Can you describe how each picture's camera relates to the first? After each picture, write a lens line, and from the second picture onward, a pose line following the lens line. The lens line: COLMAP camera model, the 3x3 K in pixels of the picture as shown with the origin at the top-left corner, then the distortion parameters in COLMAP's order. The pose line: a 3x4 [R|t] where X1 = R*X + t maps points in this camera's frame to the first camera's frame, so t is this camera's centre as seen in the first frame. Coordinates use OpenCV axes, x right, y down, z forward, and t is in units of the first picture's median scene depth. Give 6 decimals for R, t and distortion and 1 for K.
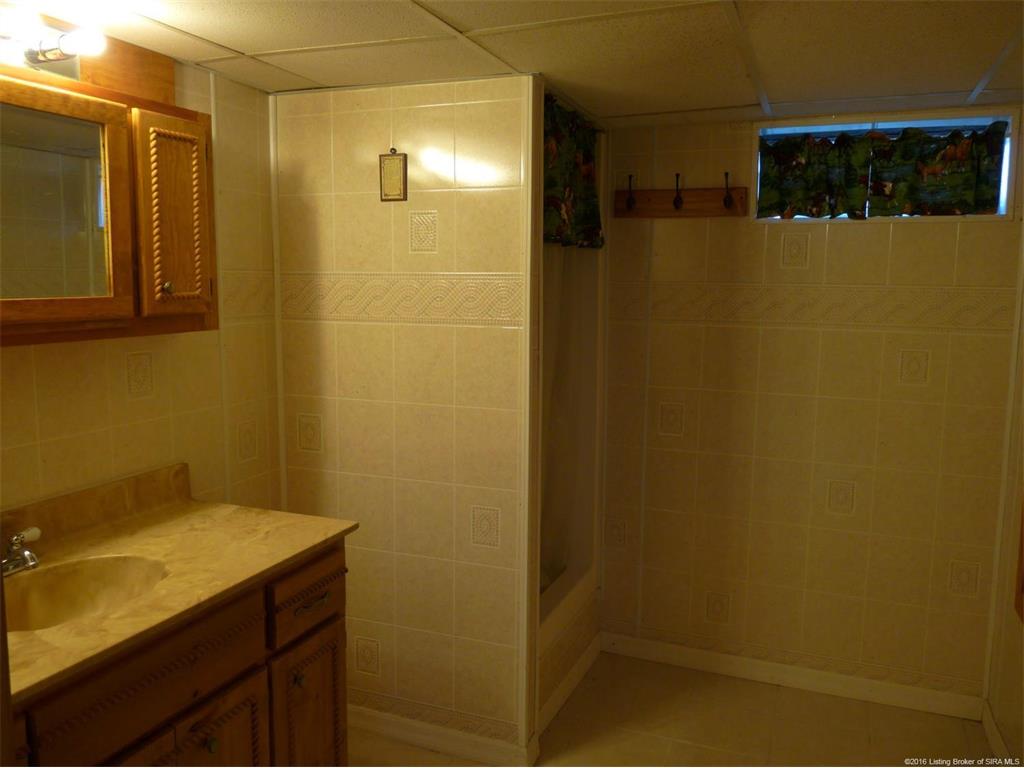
lens RADIAL K [[822.4, 0, 512.0], [0, 822.4, 384.0], [0, 0, 1]] dist [-0.010317, -0.024439]
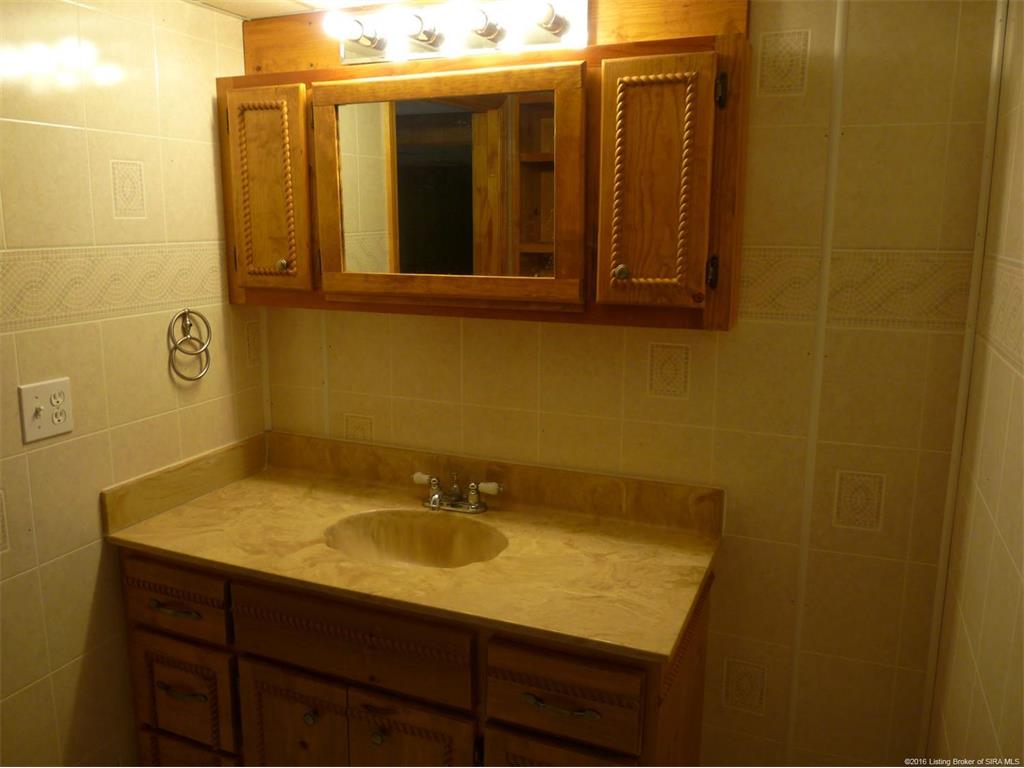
lens RADIAL K [[822.4, 0, 512.0], [0, 822.4, 384.0], [0, 0, 1]] dist [-0.010317, -0.024439]
pose [[-0.025591, 0.188783, -0.981685, 0.444625], [-0.127796, 0.973332, 0.190508, -0.157287], [0.991470, 0.130330, -0.000783, 0.940257]]
